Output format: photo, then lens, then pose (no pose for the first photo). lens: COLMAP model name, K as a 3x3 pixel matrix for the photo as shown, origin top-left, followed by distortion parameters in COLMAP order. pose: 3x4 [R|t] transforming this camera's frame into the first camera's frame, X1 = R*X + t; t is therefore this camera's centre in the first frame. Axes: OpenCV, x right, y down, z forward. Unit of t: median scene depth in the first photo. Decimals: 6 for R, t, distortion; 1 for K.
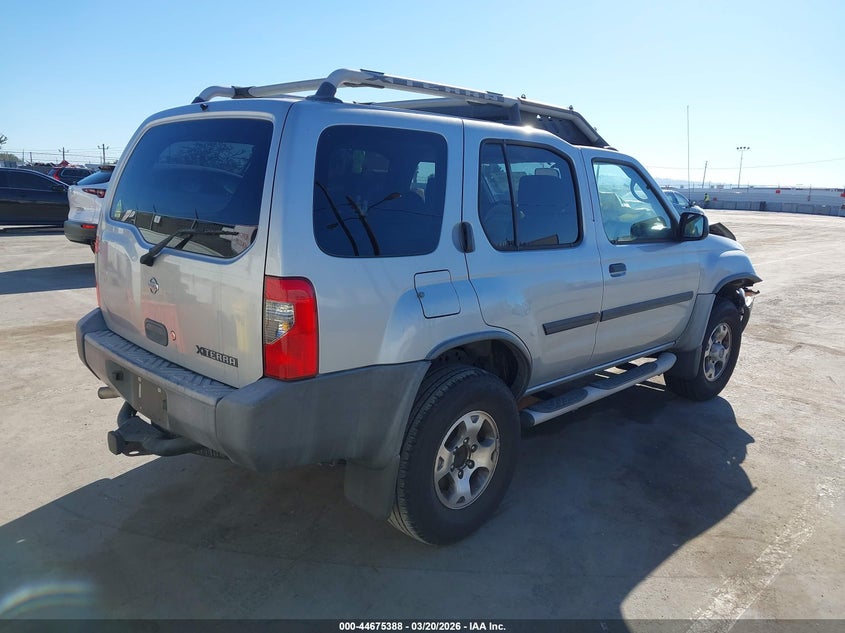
lens RADIAL K [[680.1, 0, 422.5], [0, 680.1, 316.5], [0, 0, 1]] dist [0.005421, 0.003893]
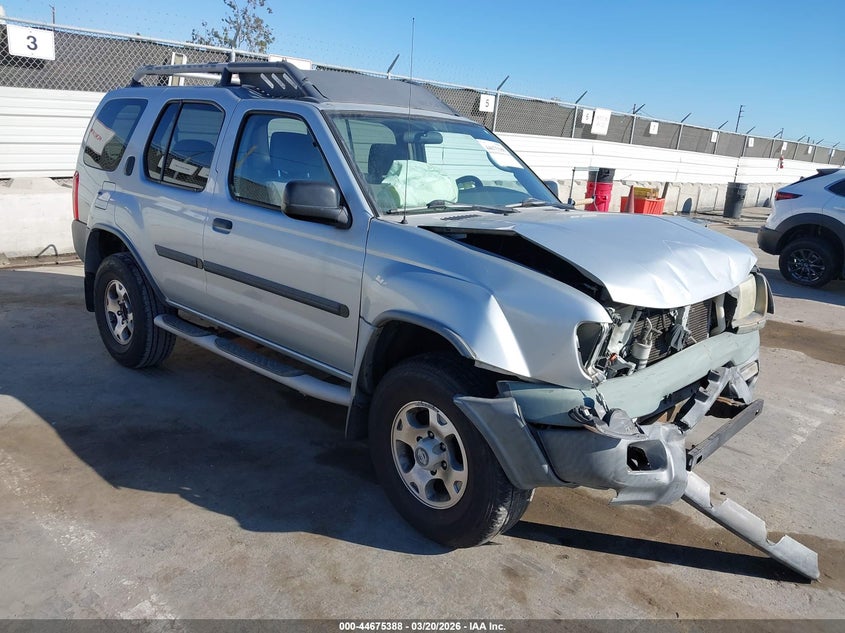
lens RADIAL K [[680.1, 0, 422.5], [0, 680.1, 316.5], [0, 0, 1]] dist [0.005421, 0.003893]
pose [[0.024270, 0.248077, -0.968436, 1.156008], [-0.251676, 0.939037, 0.234239, -0.227517], [0.967507, 0.238047, 0.085226, 1.128311]]
